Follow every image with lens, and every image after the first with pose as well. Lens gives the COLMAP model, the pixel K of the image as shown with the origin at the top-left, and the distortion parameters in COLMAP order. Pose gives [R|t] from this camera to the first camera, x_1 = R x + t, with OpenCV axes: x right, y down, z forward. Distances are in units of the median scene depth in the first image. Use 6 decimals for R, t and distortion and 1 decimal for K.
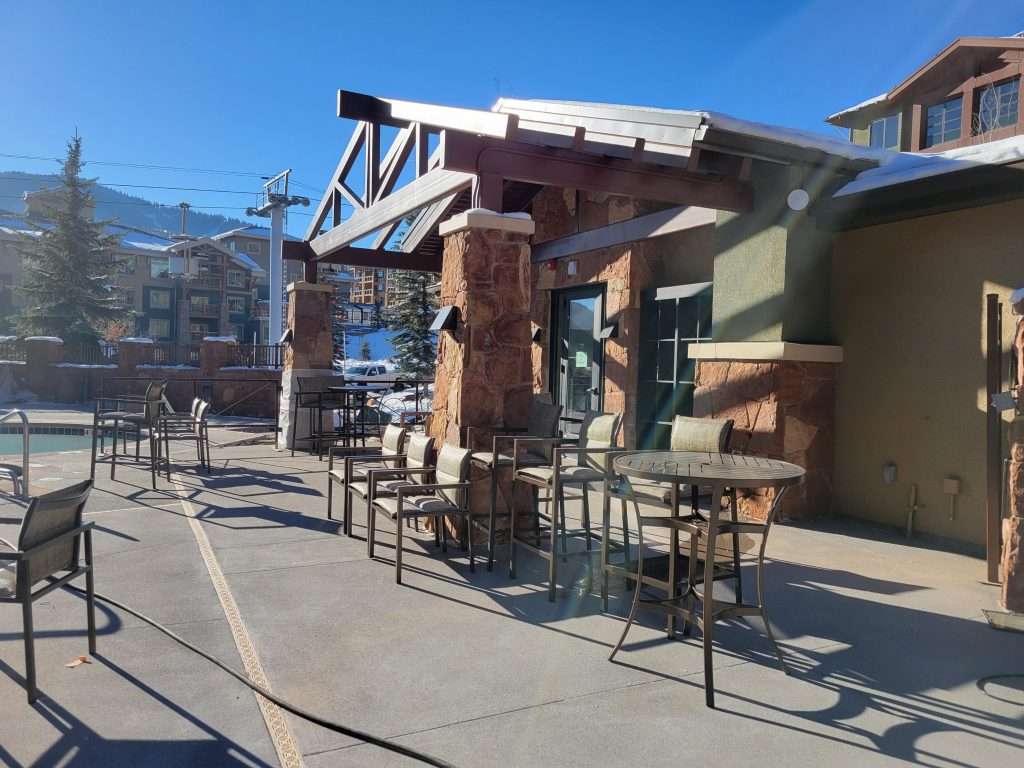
lens RADIAL K [[737.9, 0, 493.0], [0, 737.9, 376.1], [0, 0, 1]] dist [0.058896, -0.034787]
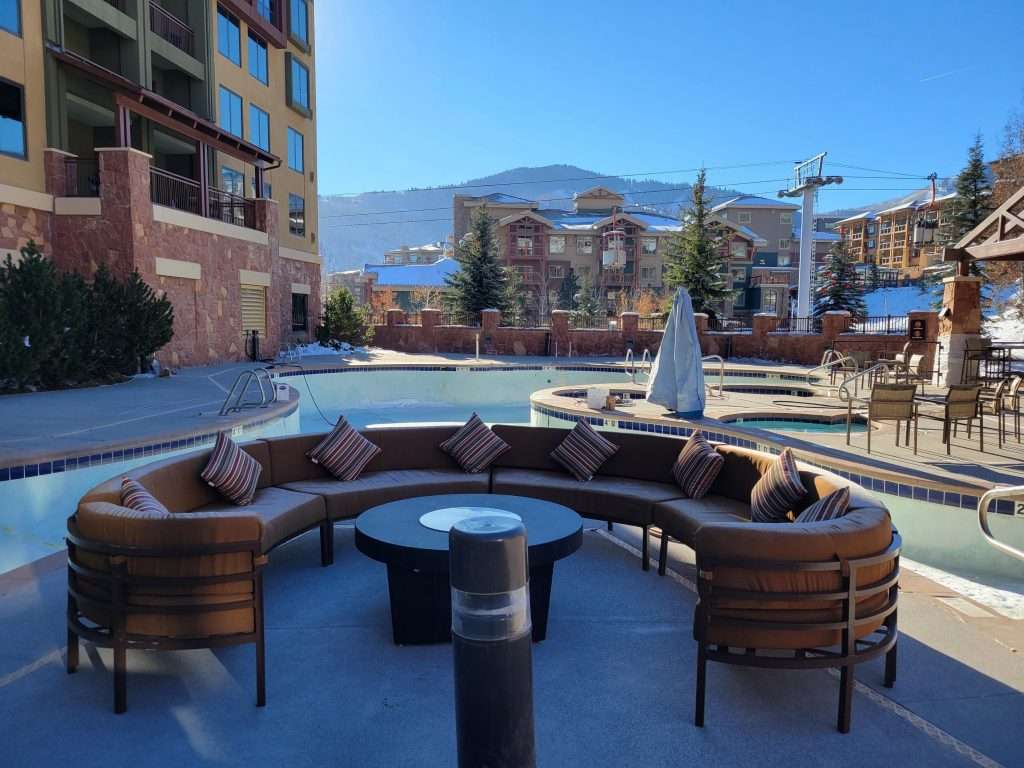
lens RADIAL K [[737.9, 0, 493.0], [0, 737.9, 376.1], [0, 0, 1]] dist [0.058896, -0.034787]
pose [[0.829304, 0.028368, -0.558077, -0.051178], [-0.000214, 0.998727, 0.050449, -0.000578], [0.558798, -0.041718, 0.828254, -0.214654]]
